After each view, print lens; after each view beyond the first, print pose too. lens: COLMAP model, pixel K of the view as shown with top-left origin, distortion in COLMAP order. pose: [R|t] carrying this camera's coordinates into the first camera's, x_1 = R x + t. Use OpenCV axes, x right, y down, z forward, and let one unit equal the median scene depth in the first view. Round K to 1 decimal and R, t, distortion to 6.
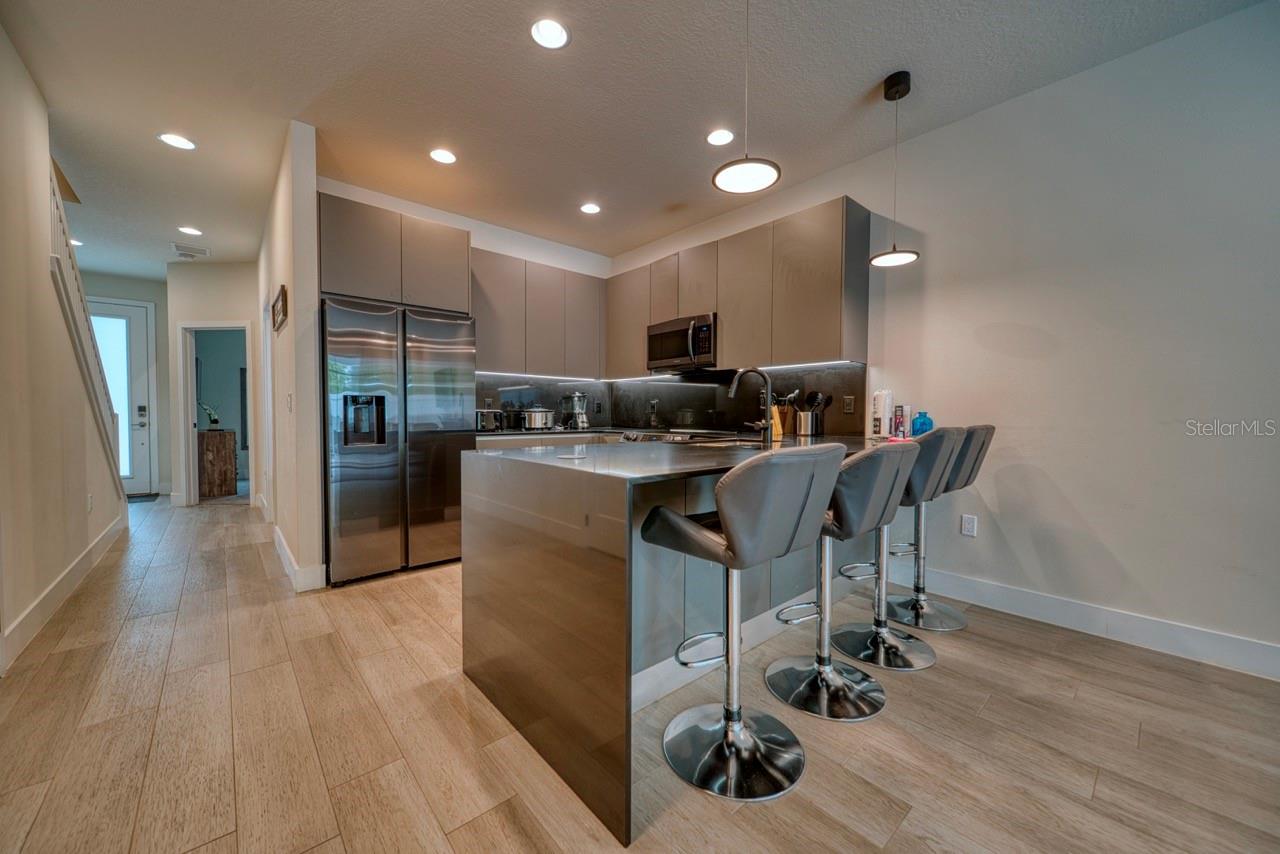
lens RADIAL K [[474.5, 0, 641.6], [0, 474.5, 428.3], [0, 0, 1]] dist [-0.000817, -0.000394]
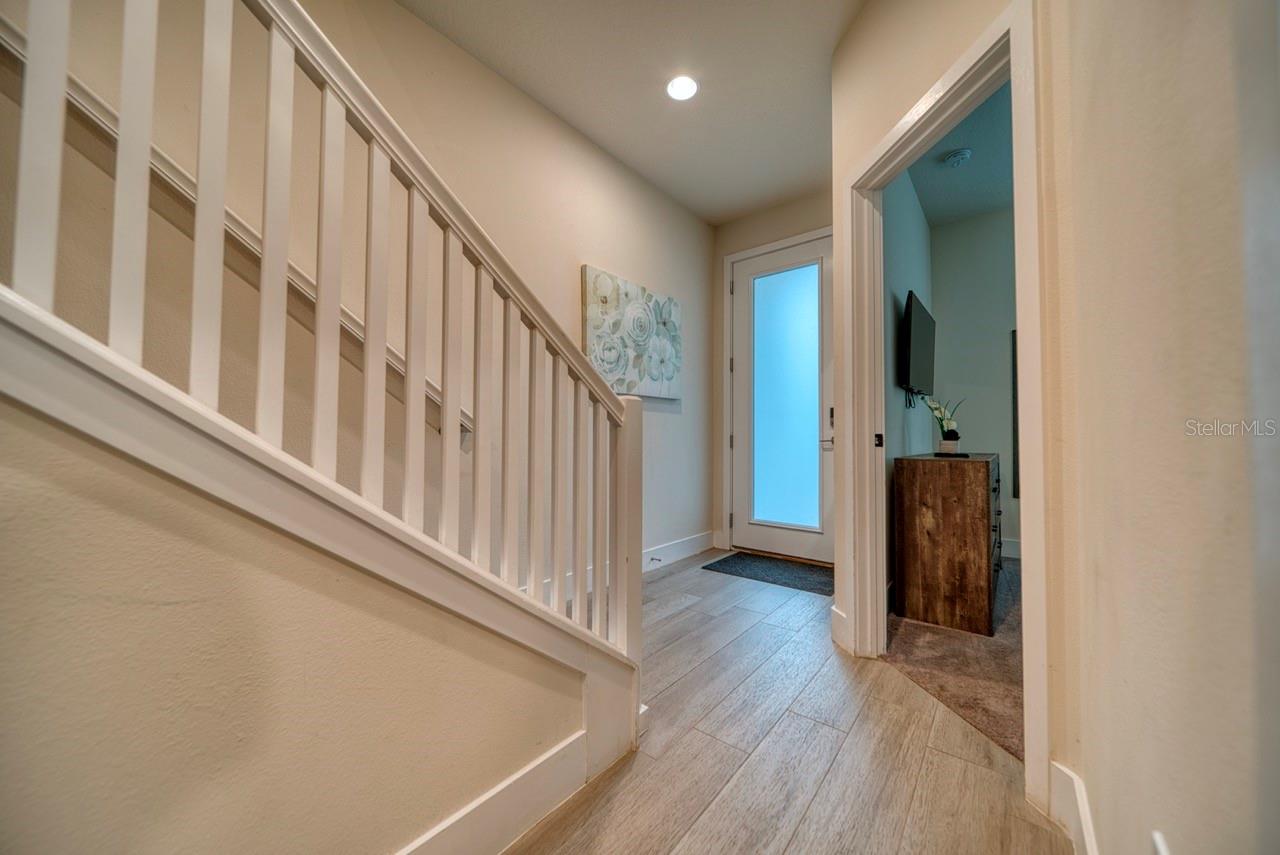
lens RADIAL K [[457.0, 0, 642.7], [0, 457.0, 427.7], [0, 0, 1]] dist [-0.000747, -0.000614]
pose [[0.167514, -0.029038, -0.985442, -0.565338], [-0.031261, 0.998907, -0.034749, 0.002518], [0.985374, 0.036626, 0.166423, 0.691471]]
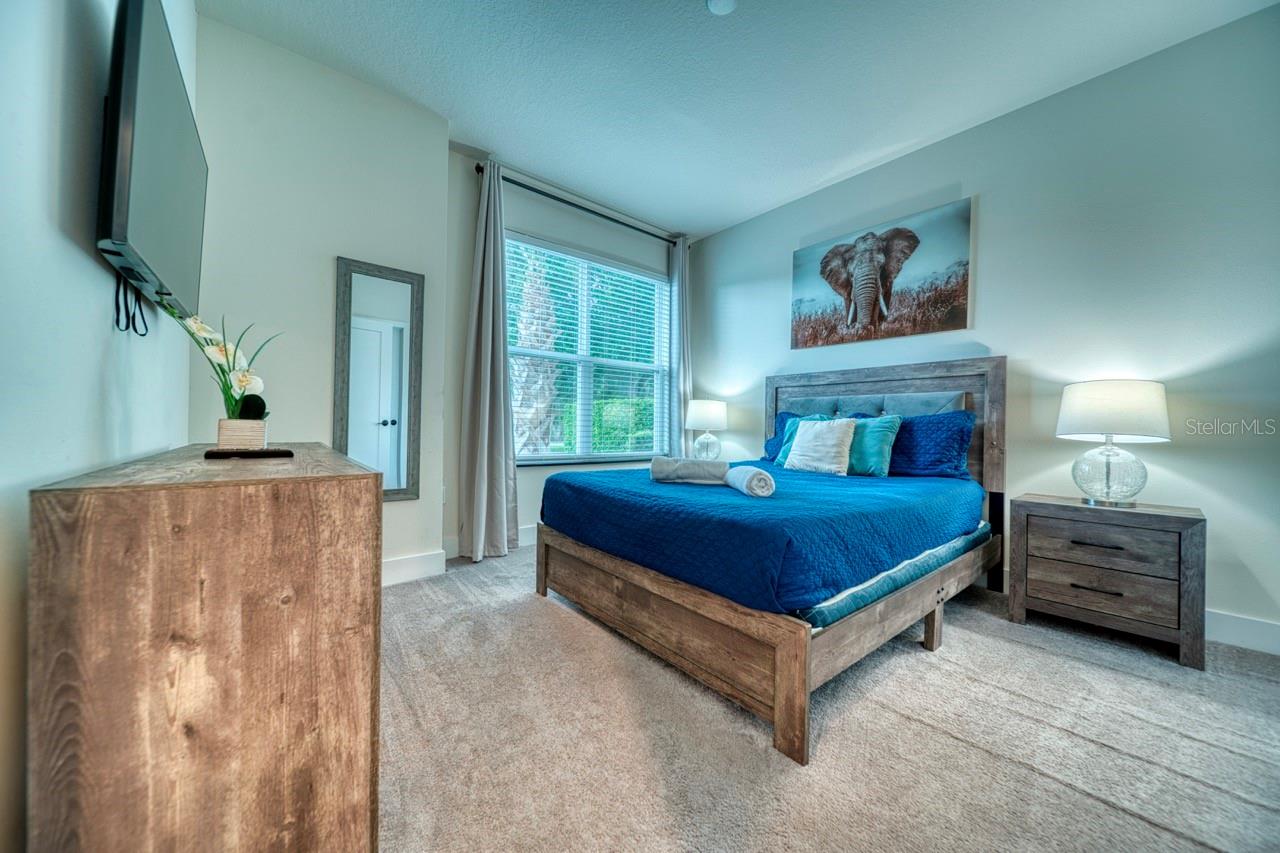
lens RADIAL K [[457.0, 0, 642.5], [0, 457.0, 423.4], [0, 0, 1]] dist [-0.000747, -0.000614]
pose [[0.999067, 0.003539, -0.043040, -0.786475], [-0.004973, 0.999435, -0.033245, -0.003073], [0.042898, 0.033428, 0.998520, 0.882199]]
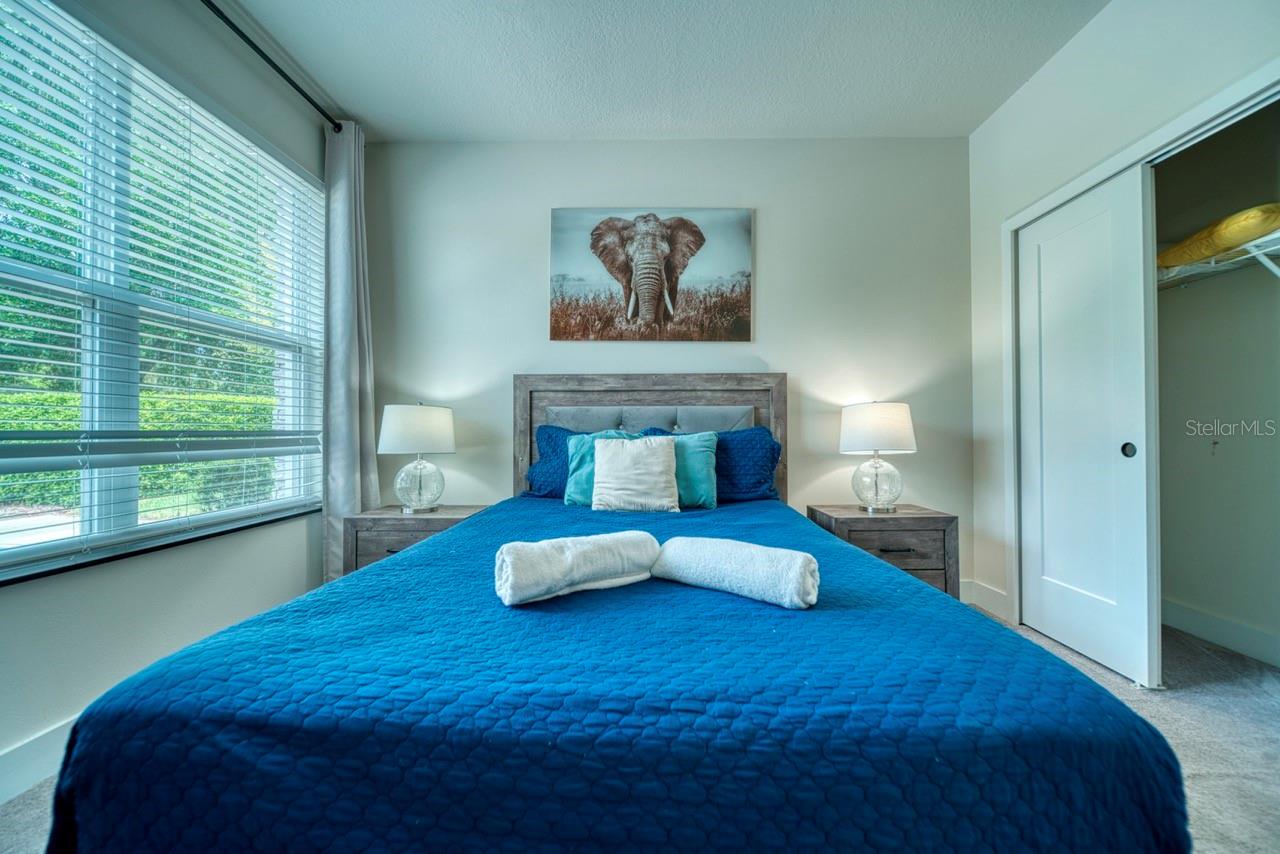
lens RADIAL K [[457.0, 0, 643.4], [0, 457.0, 422.7], [0, 0, 1]] dist [-0.000747, -0.000614]
pose [[0.680096, 0.002365, 0.733119, -0.842866], [0.031722, 0.998963, -0.032650, -0.016111], [-0.732436, 0.045461, 0.679316, 1.030167]]
